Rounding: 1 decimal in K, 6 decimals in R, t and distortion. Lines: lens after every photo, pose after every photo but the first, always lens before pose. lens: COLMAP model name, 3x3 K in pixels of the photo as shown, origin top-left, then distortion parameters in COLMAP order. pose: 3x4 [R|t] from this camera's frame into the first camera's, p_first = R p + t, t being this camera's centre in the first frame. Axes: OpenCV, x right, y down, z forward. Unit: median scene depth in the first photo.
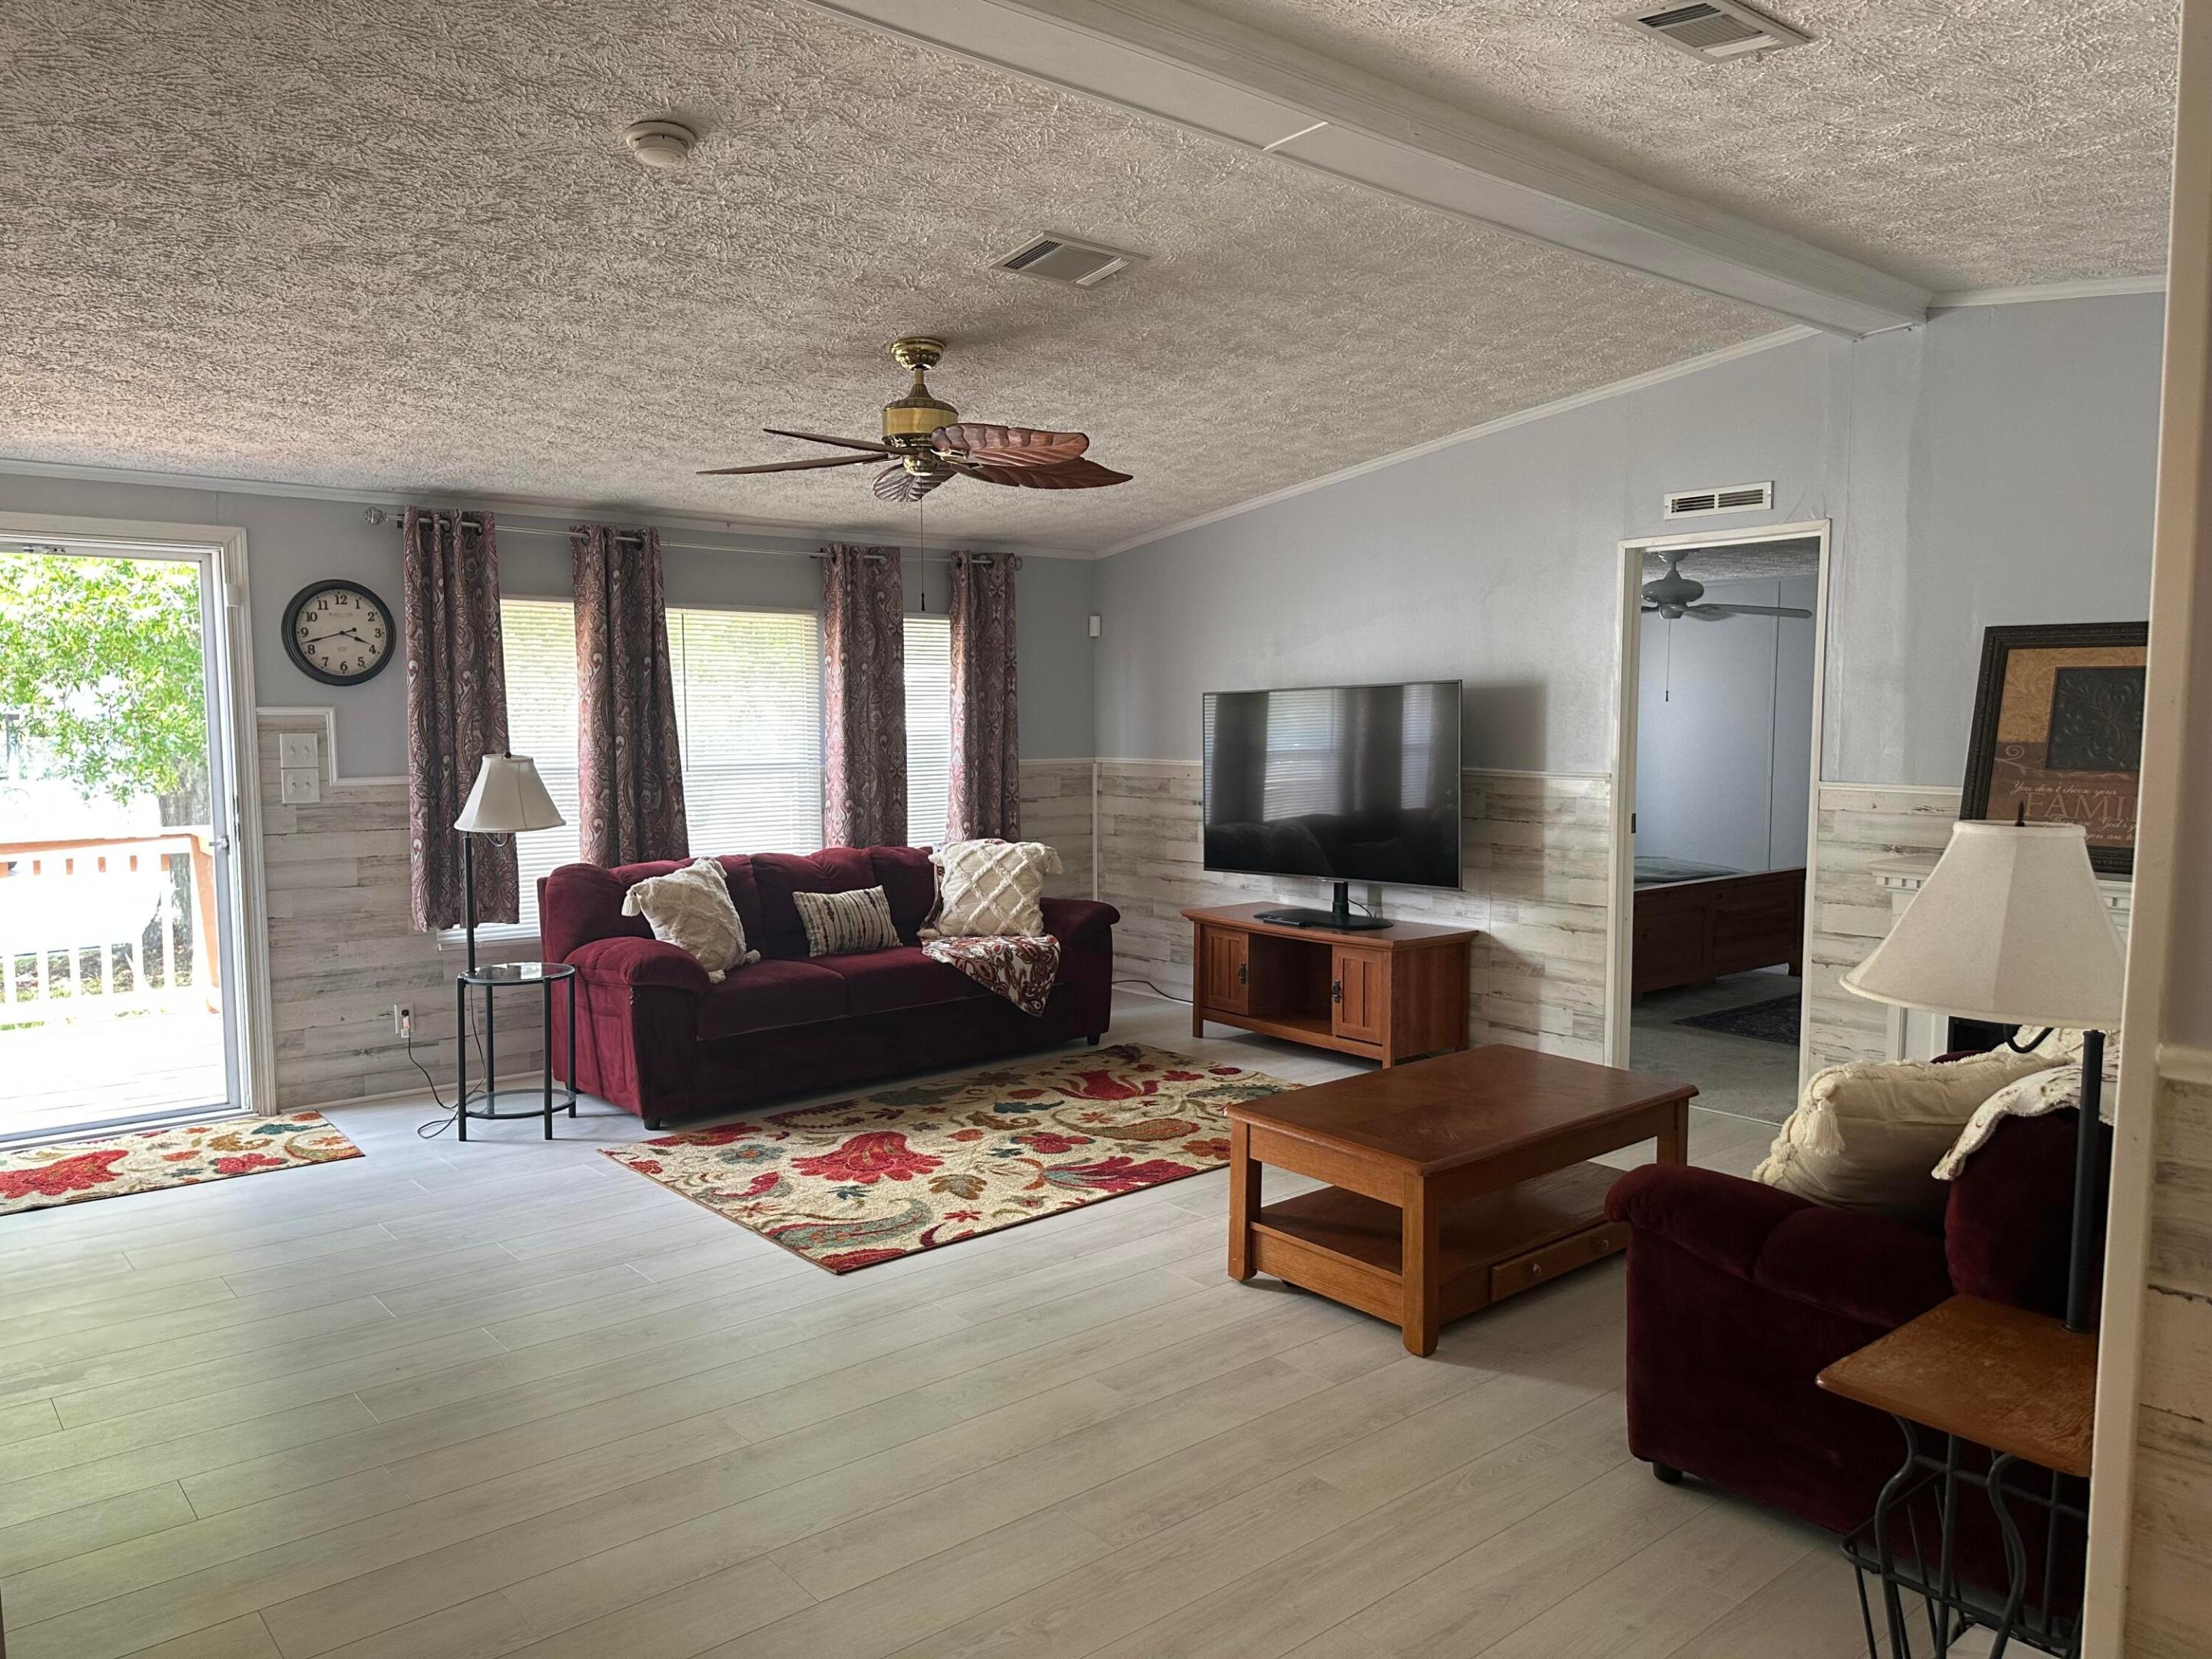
lens RADIAL K [[1538.7, 0, 1100.5], [0, 1538.7, 837.1], [0, 0, 1]] dist [0.190993, -0.350115]
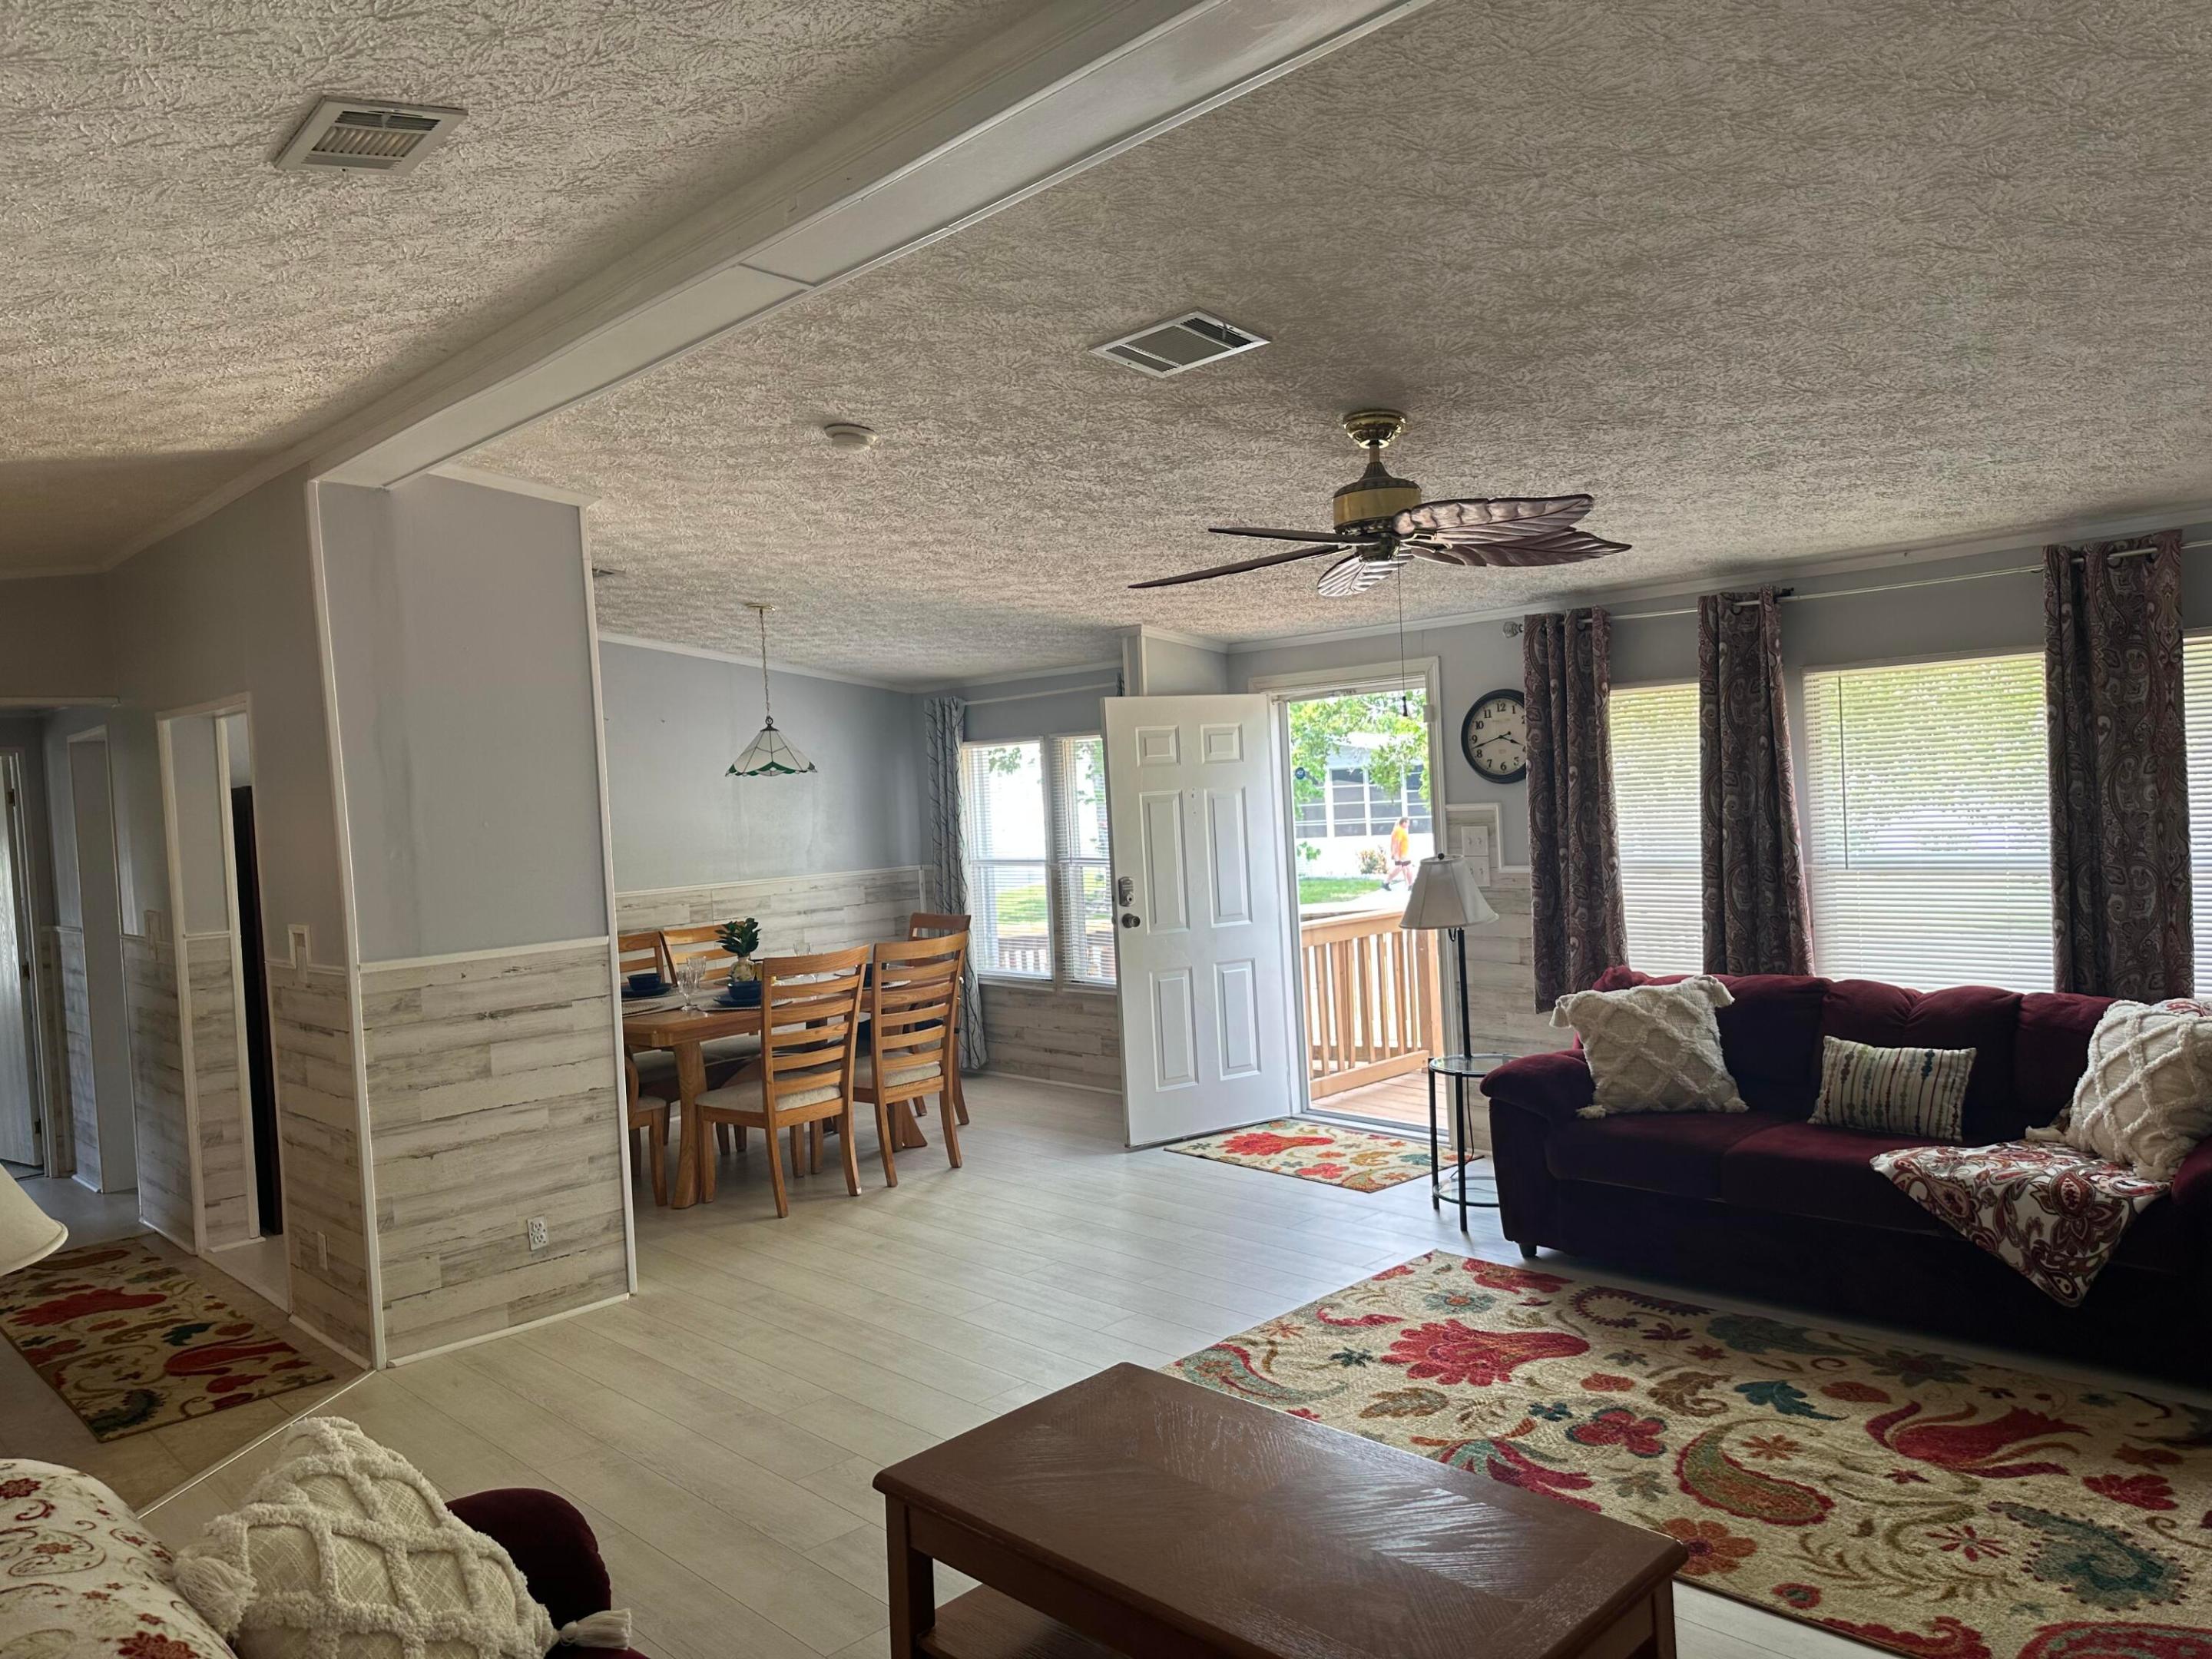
lens RADIAL K [[1564.0, 0, 1095.2], [0, 1564.0, 830.6], [0, 0, 1]] dist [0.045417, -0.045270]
pose [[0.063045, 0.027332, -0.997636, 0.635204], [-0.028680, 0.999262, 0.025564, -0.086420], [0.997599, 0.027000, 0.063782, 0.668309]]
